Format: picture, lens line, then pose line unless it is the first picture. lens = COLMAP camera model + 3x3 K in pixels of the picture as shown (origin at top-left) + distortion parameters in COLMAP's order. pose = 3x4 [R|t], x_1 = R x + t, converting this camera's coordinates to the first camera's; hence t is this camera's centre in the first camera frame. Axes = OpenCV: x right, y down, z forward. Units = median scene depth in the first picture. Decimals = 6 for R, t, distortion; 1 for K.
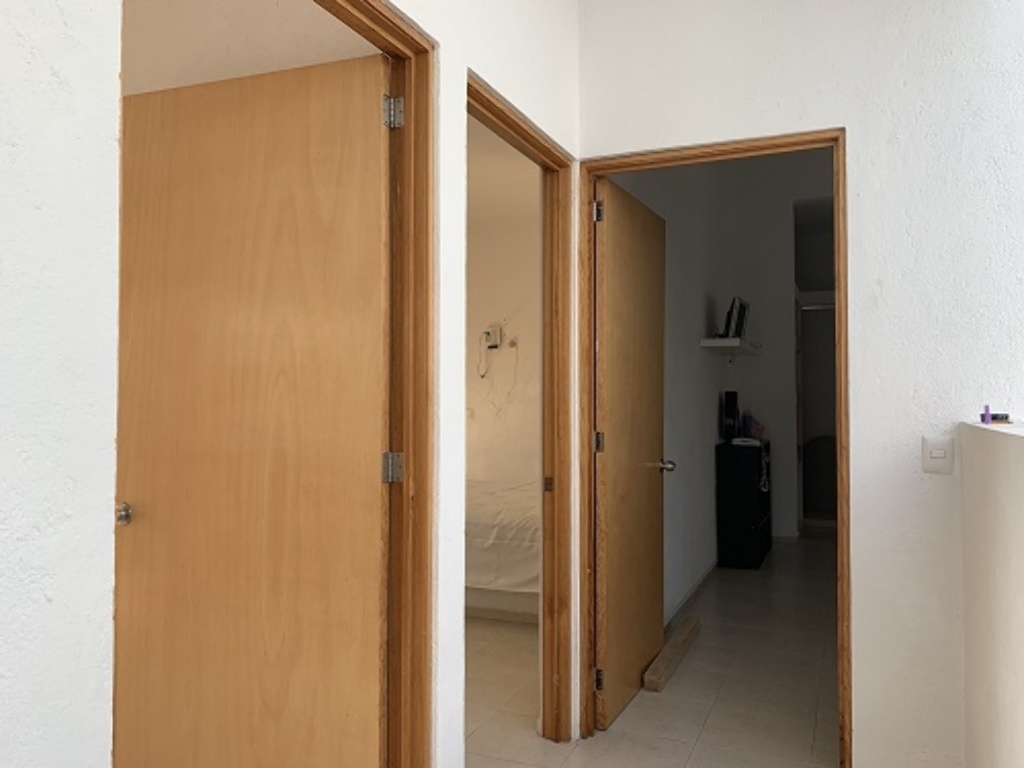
lens RADIAL K [[789.7, 0, 513.8], [0, 789.7, 383.8], [0, 0, 1]] dist [0.023927, -0.013180]
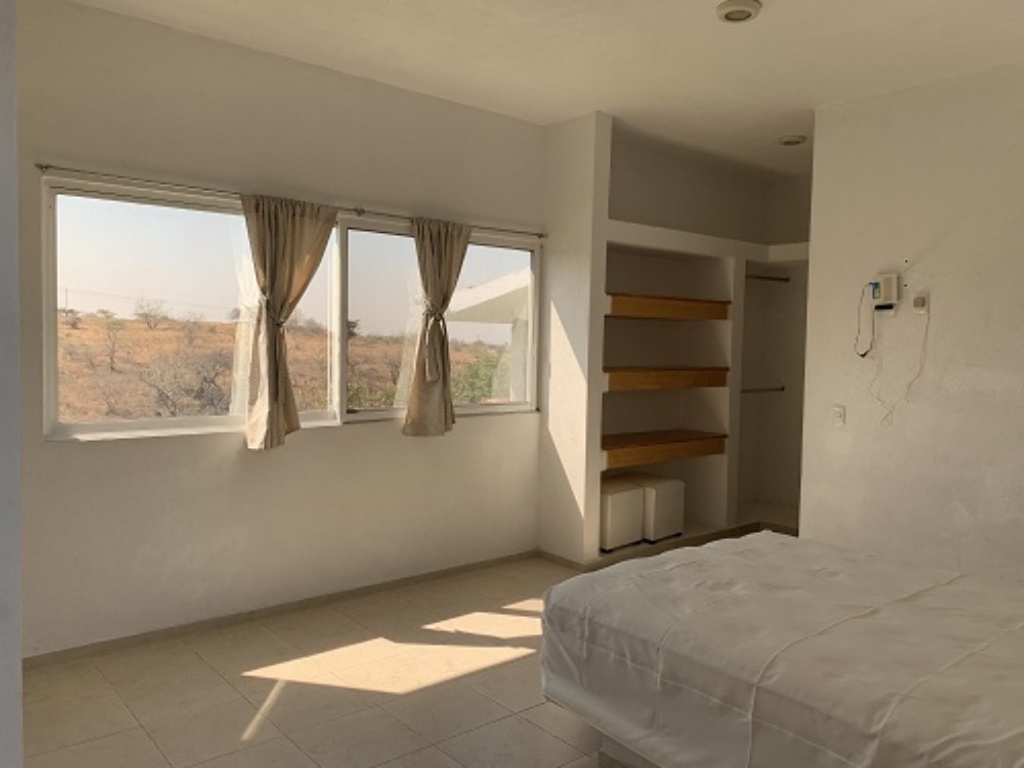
lens RADIAL K [[789.7, 0, 511.4], [0, 789.7, 382.5], [0, 0, 1]] dist [0.023927, -0.013180]
pose [[0.894087, 0.036698, -0.446388, -0.007936], [-0.007387, 0.997710, 0.067225, -0.028299], [0.447833, -0.056808, 0.892311, 0.323695]]
